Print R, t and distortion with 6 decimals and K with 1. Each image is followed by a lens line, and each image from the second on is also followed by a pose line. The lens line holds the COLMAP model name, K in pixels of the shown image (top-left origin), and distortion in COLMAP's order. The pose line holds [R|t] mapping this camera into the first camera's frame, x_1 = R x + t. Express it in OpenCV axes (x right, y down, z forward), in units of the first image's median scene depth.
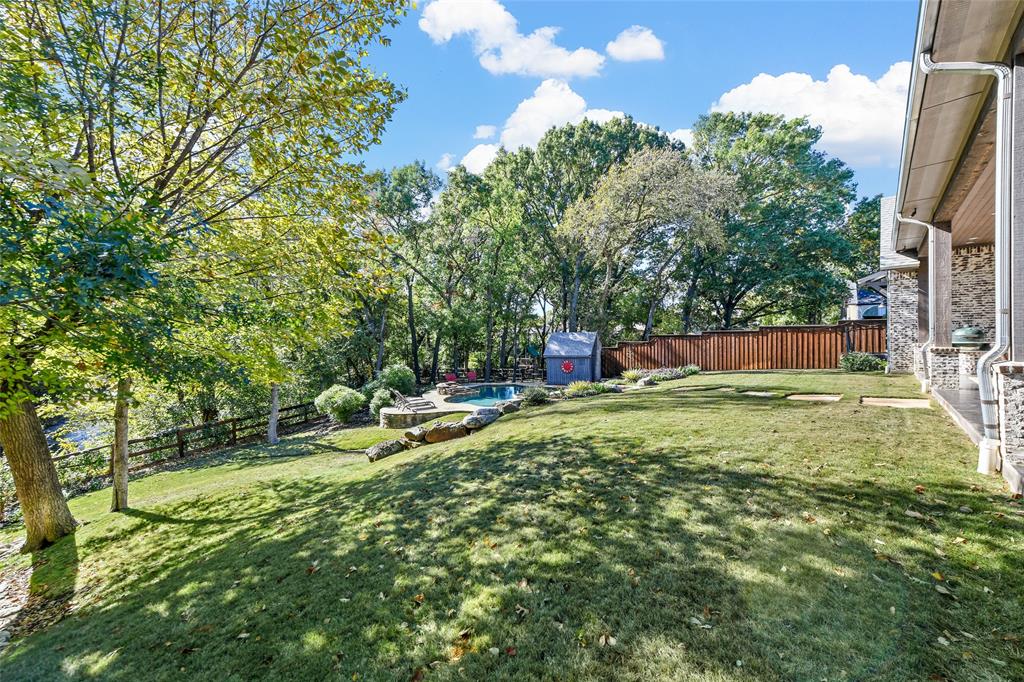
lens RADIAL K [[402.7, 0, 519.2], [0, 402.7, 340.9], [0, 0, 1]] dist [0.013639, 0.000067]
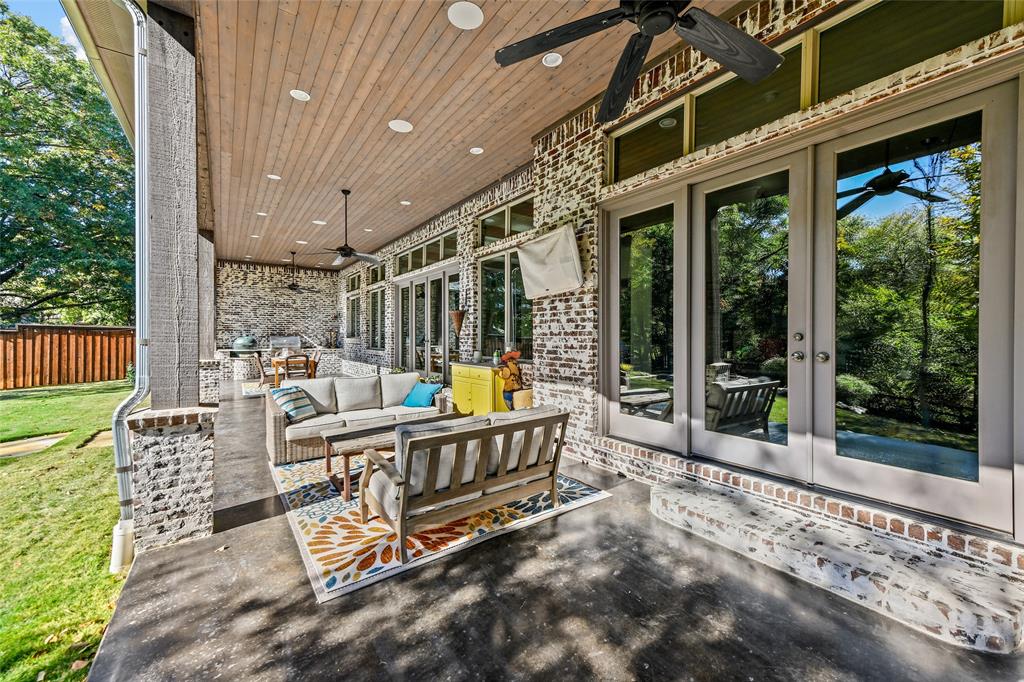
lens RADIAL K [[402.7, 0, 519.2], [0, 402.7, 340.9], [0, 0, 1]] dist [0.013639, 0.000067]
pose [[0.205503, -0.000004, 0.978657, 0.171119], [-0.001811, 0.999998, 0.000384, -0.021416], [-0.978655, -0.001851, 0.205502, 0.052833]]
